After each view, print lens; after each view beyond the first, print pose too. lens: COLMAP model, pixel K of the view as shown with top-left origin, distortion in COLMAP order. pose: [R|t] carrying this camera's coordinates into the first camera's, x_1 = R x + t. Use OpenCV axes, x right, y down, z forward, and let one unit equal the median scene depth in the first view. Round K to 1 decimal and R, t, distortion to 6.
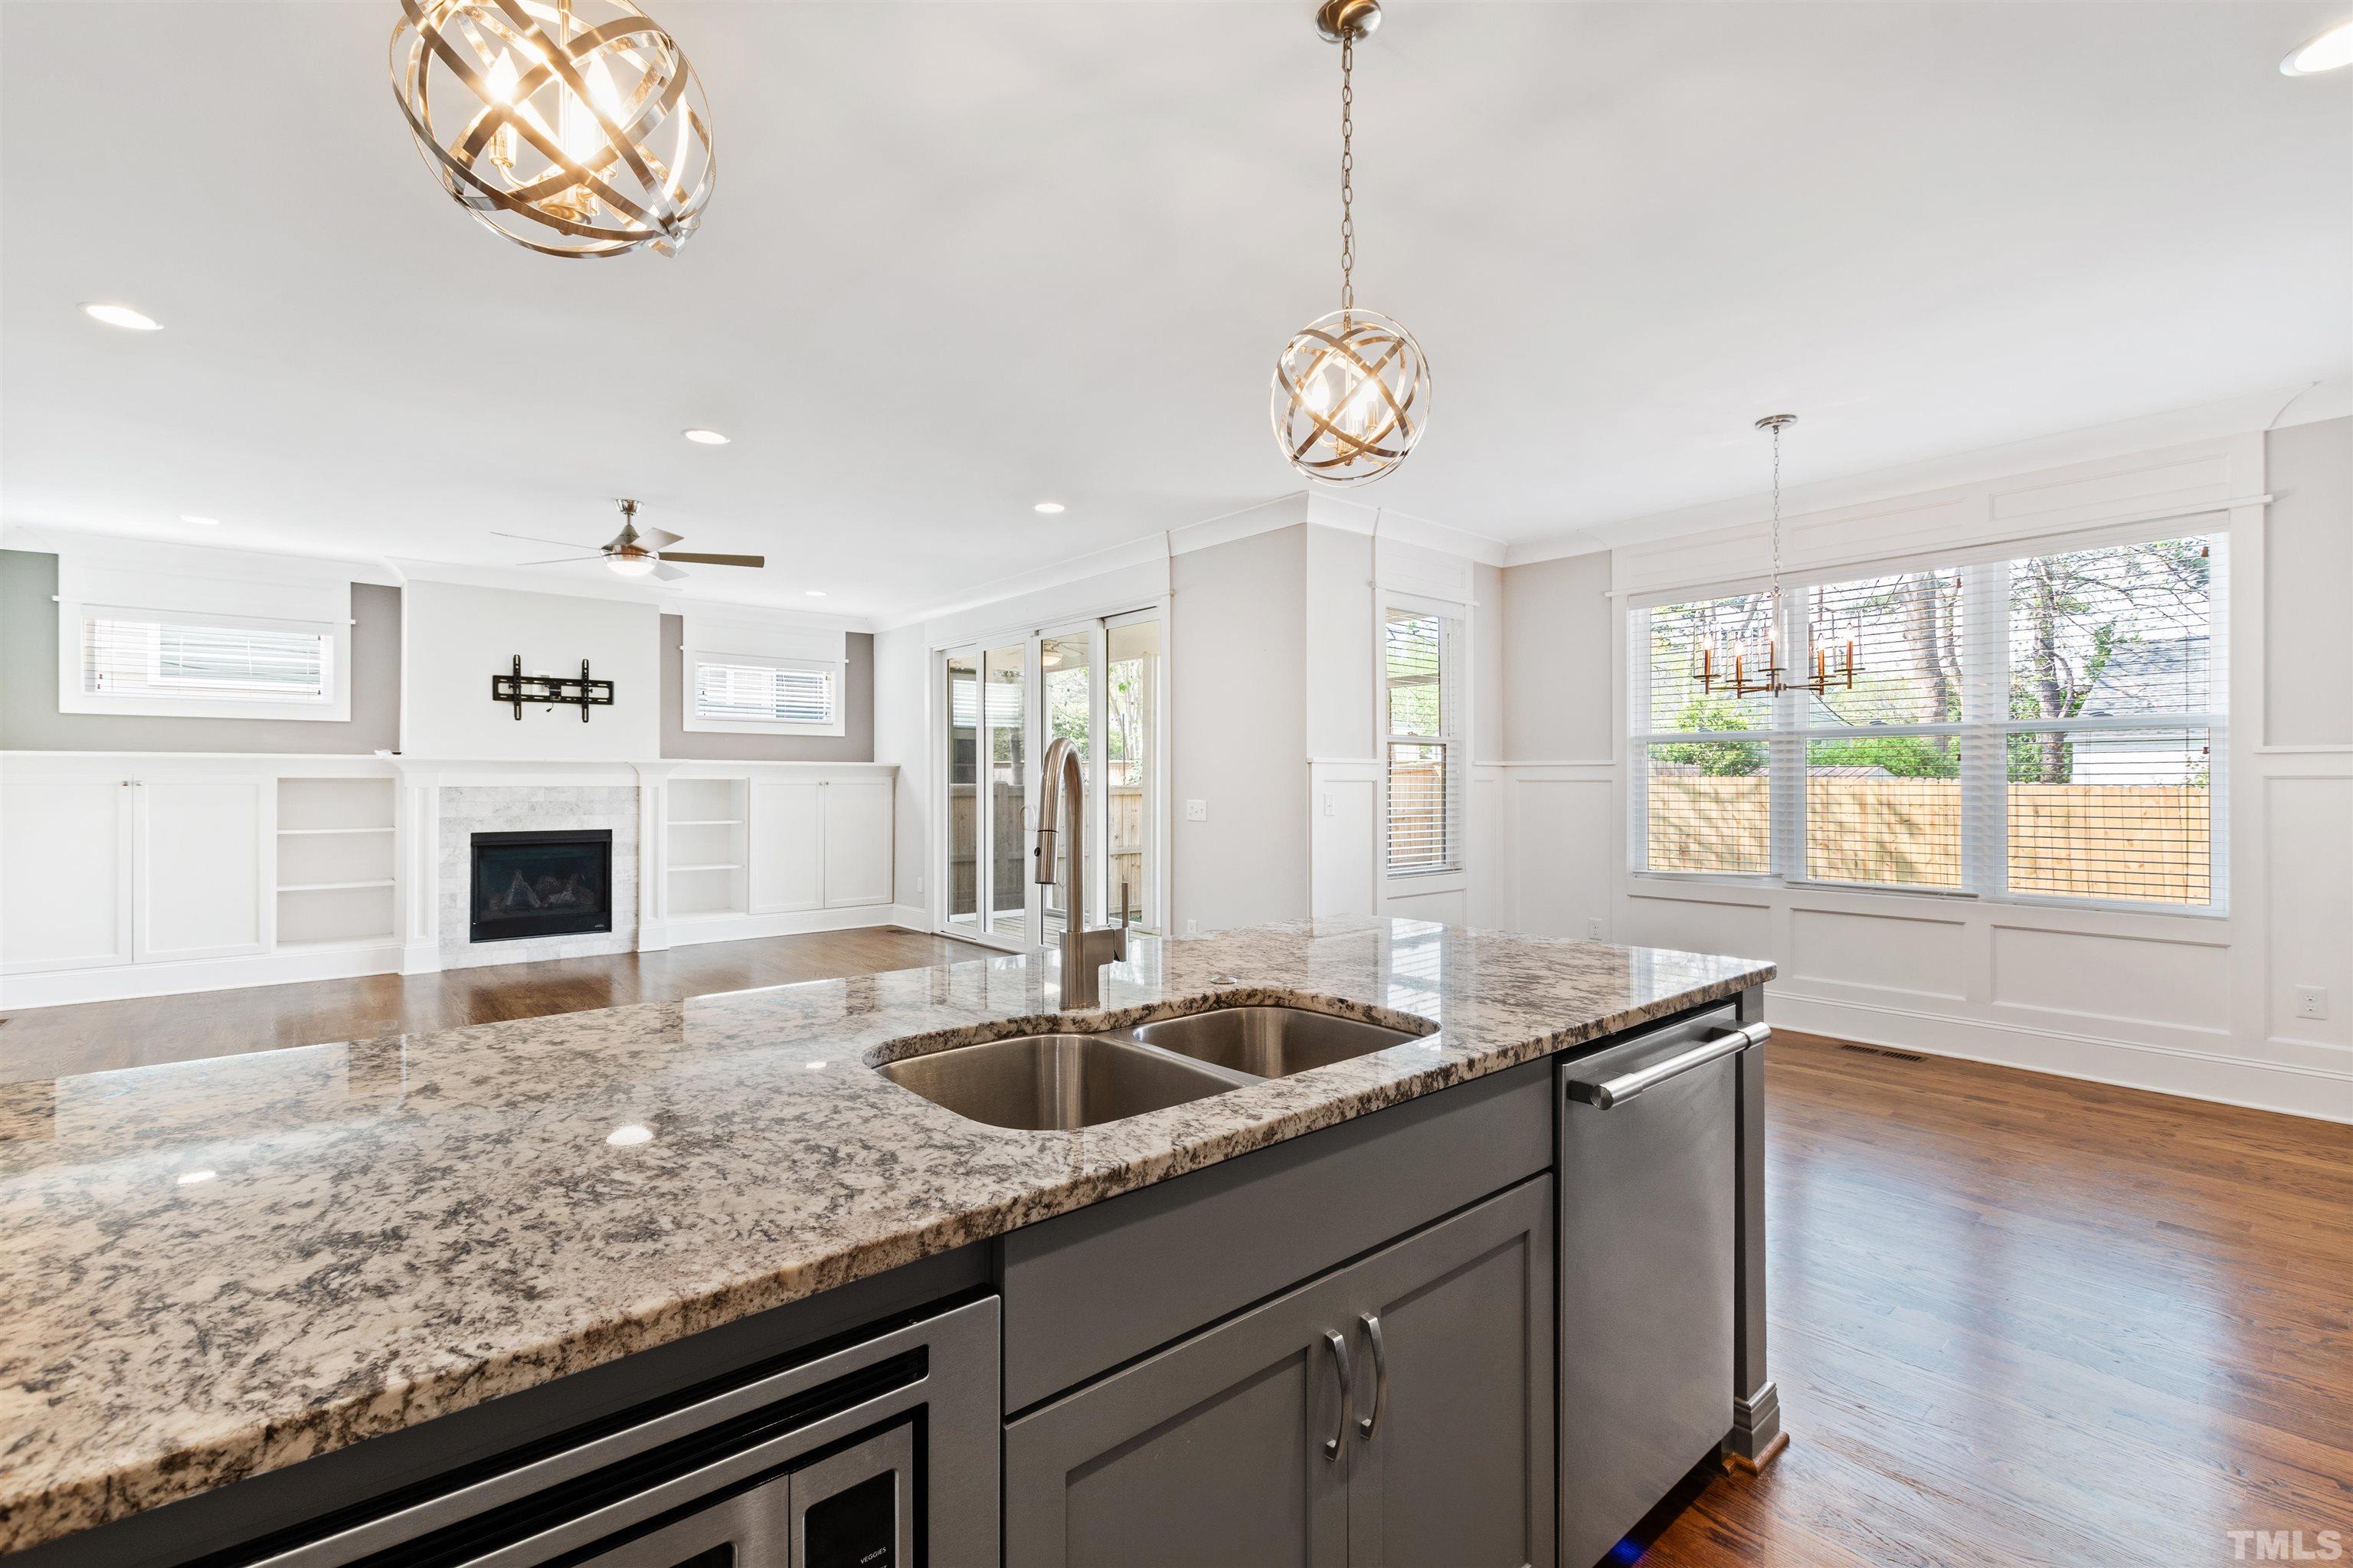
lens RADIAL K [[1019.4, 0, 1176.5], [0, 1019.4, 784.0], [0, 0, 1]] dist [-0.001782, -0.000728]
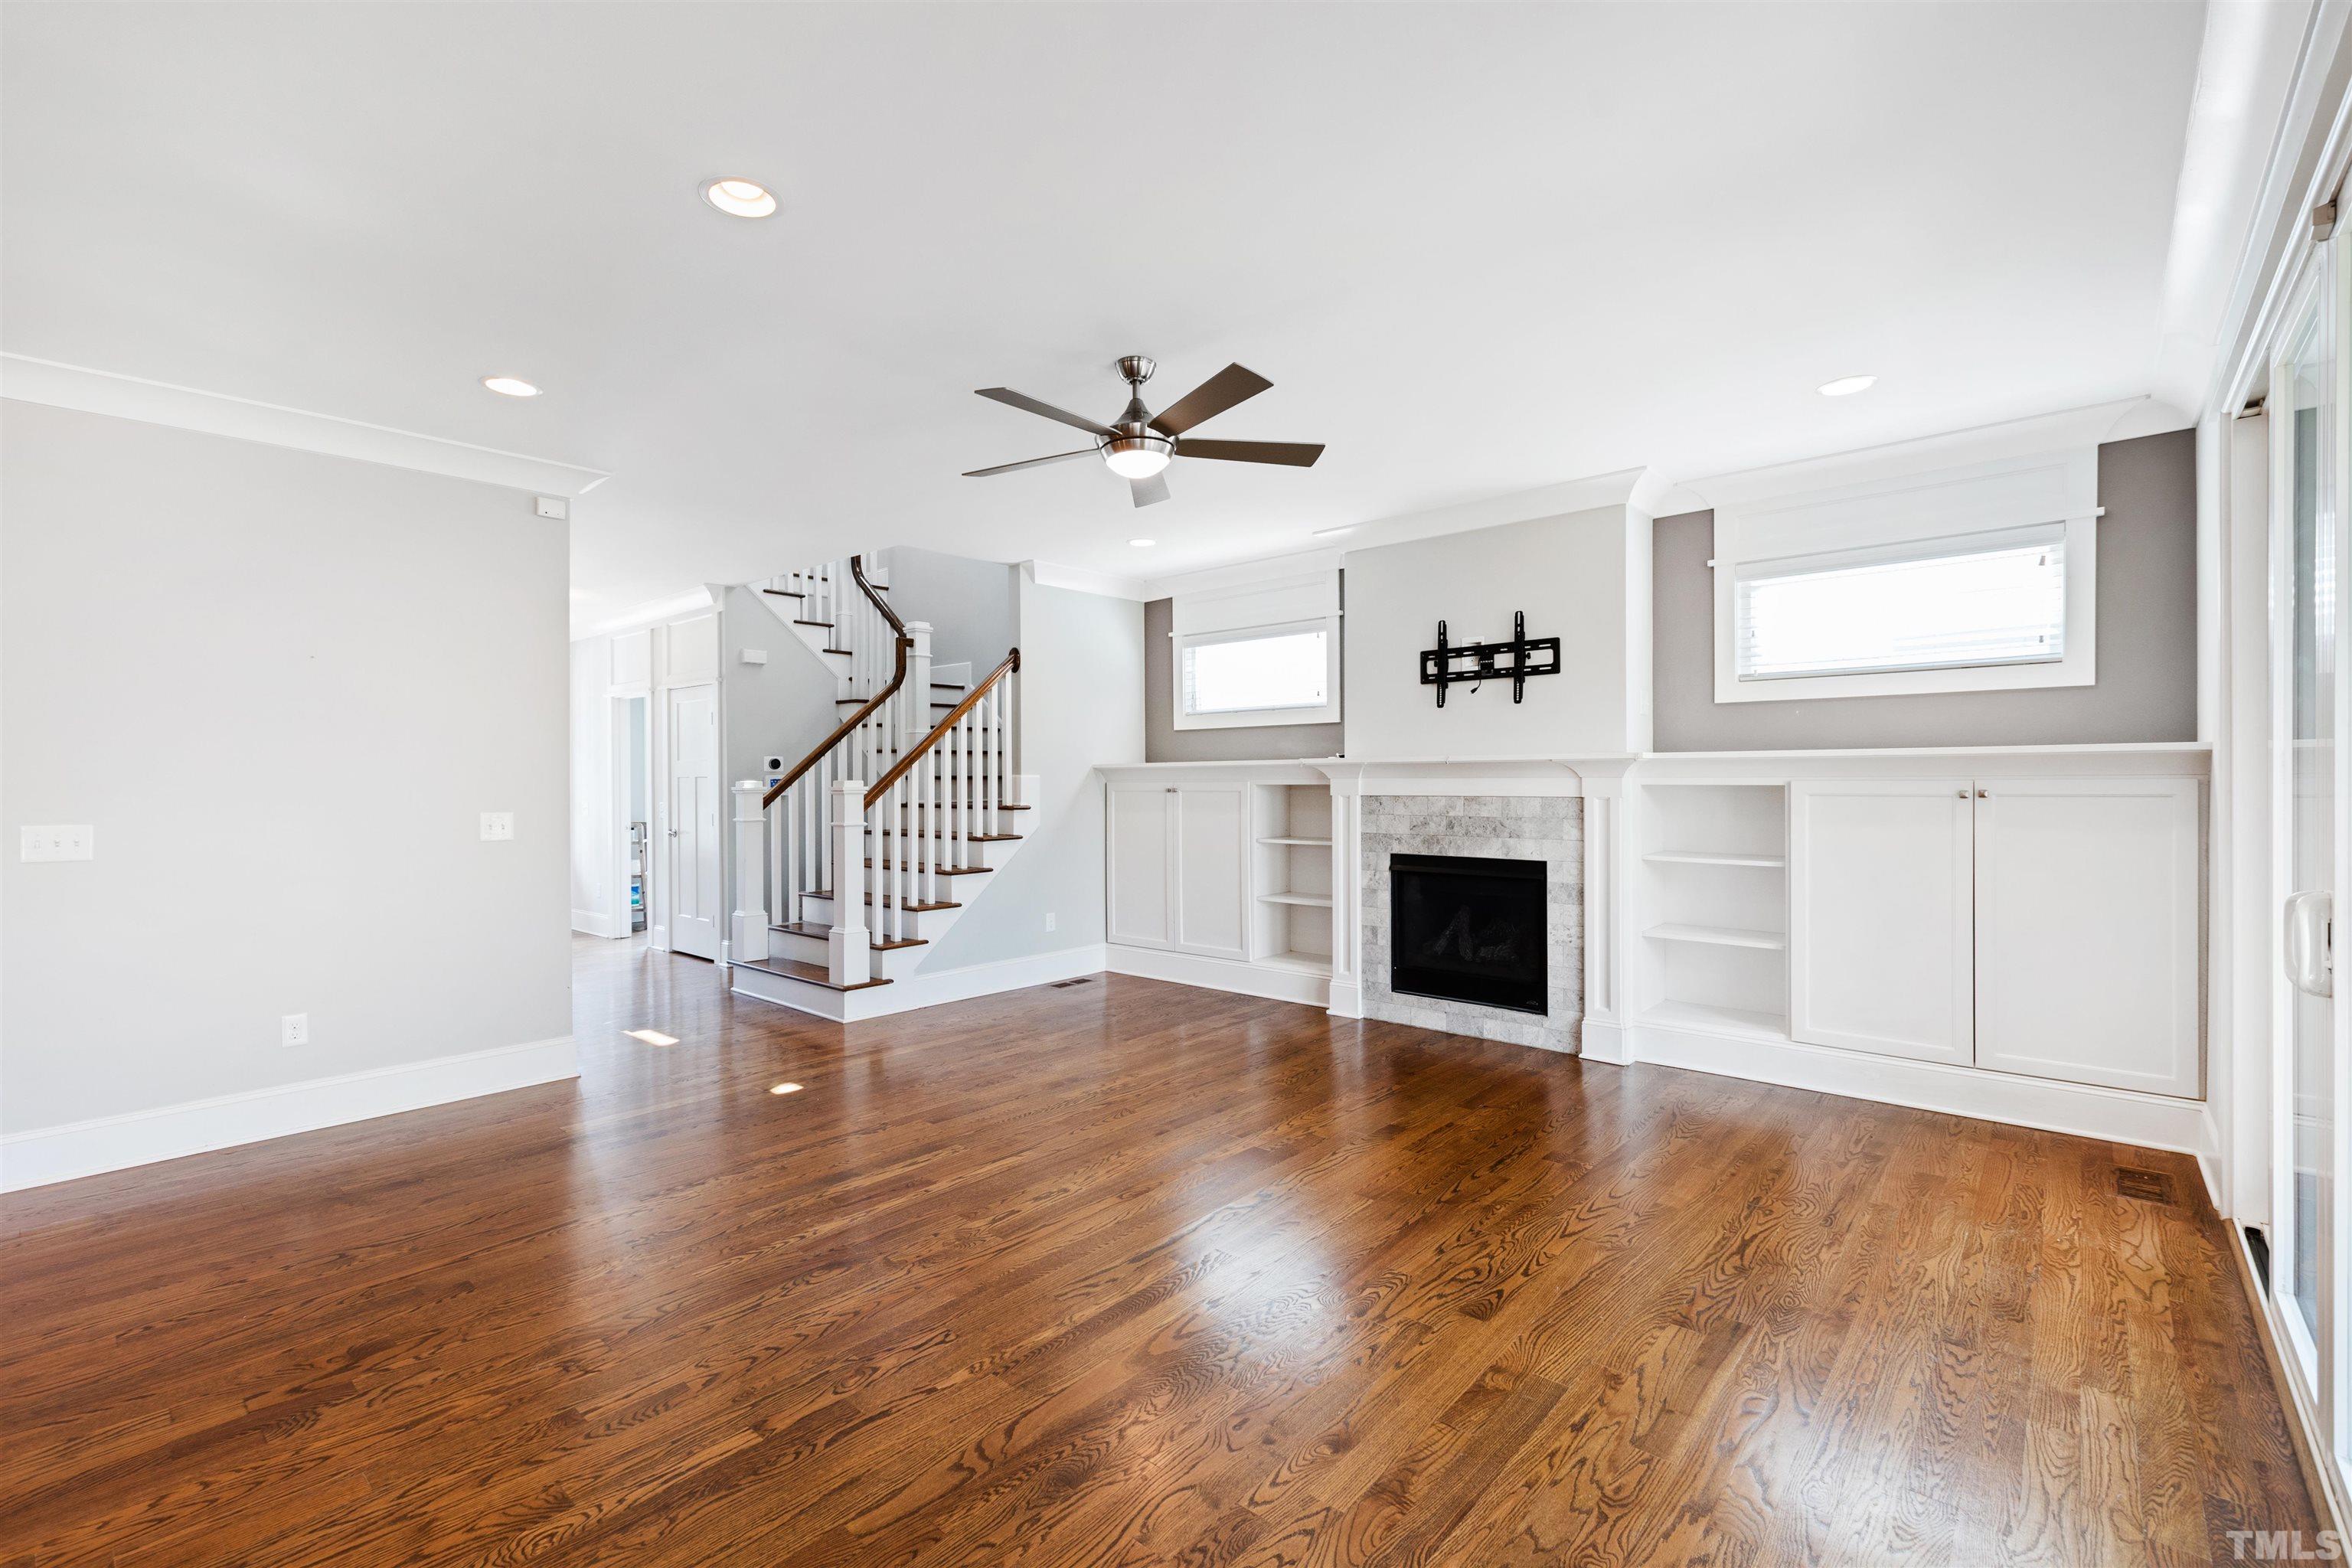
lens RADIAL K [[1019.0, 0, 1176.0], [0, 1019.0, 784.0], [0, 0, 1]] dist [-0.001782, -0.000728]
pose [[0.136866, 0.004931, -0.990577, 0.073945], [0.006358, 0.999963, 0.005856, -0.012286], [0.990569, -0.007099, 0.136829, 0.724709]]
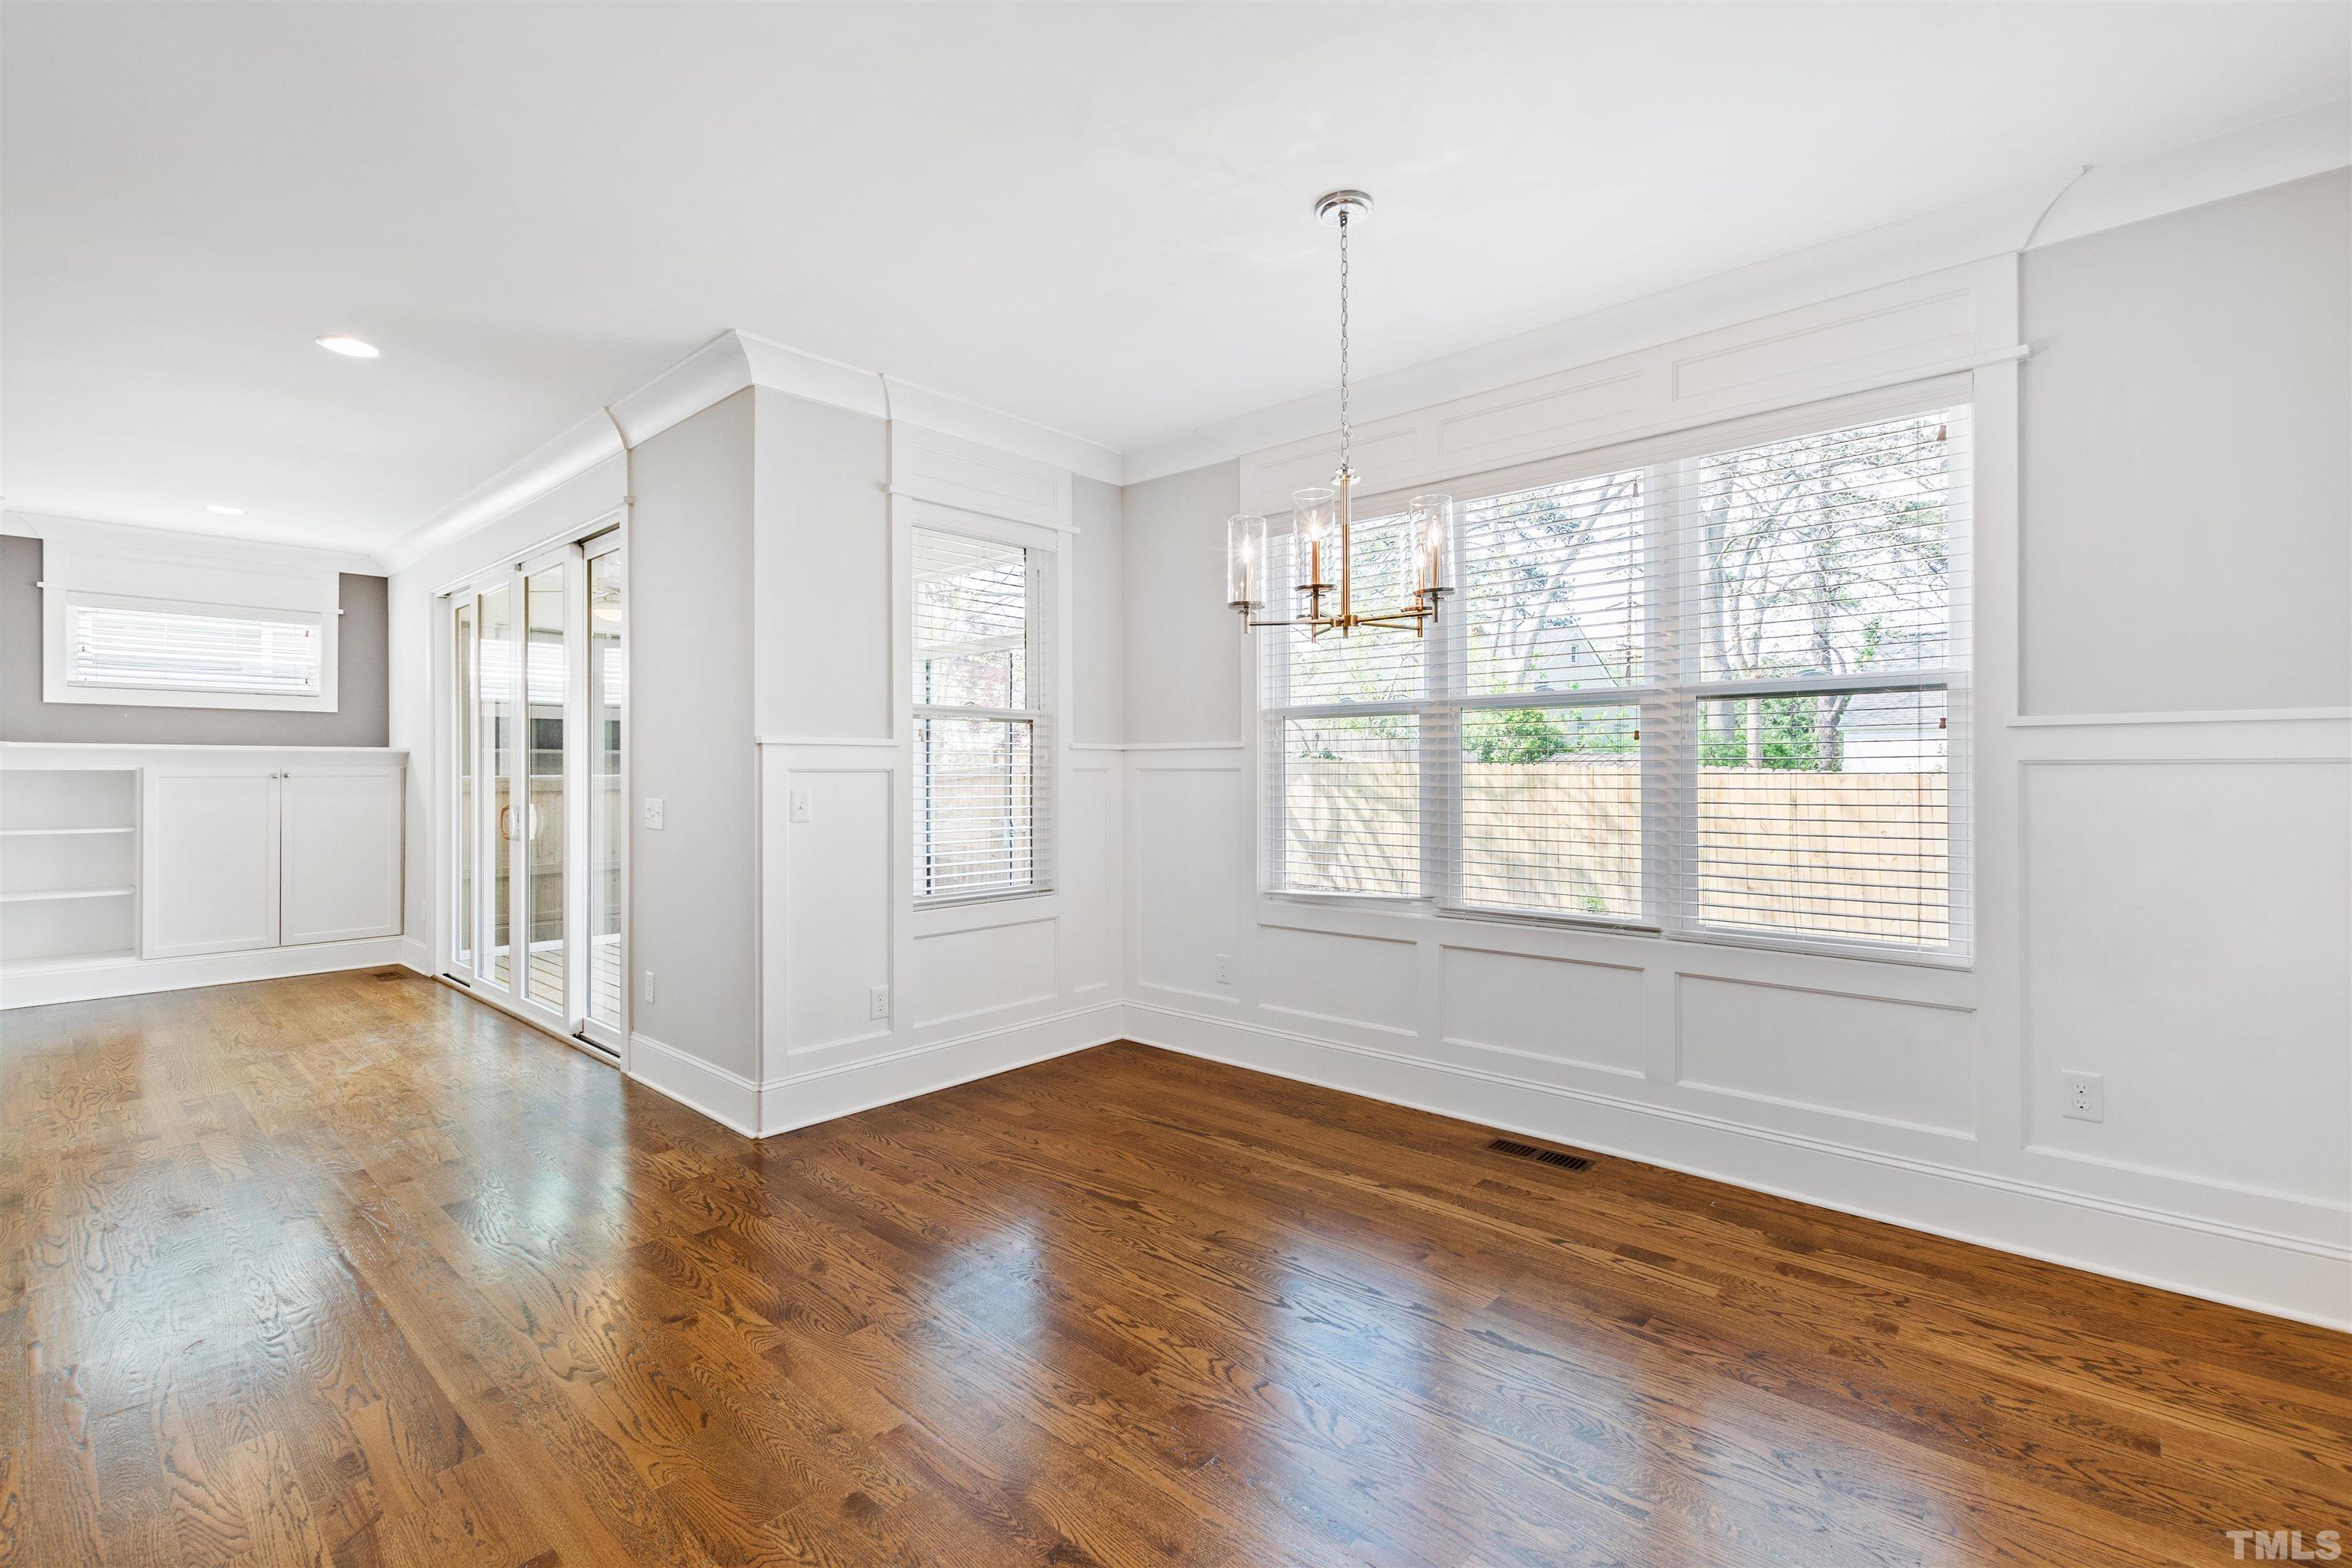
lens RADIAL K [[1041.1, 0, 1163.5], [0, 1041.1, 774.3], [0, 0, 1]] dist [-0.003259, -0.000478]
pose [[0.990590, -0.003058, 0.136829, 0.225757], [0.002924, 0.999995, 0.001178, -0.000567], [-0.136832, -0.000767, 0.990594, 0.215801]]
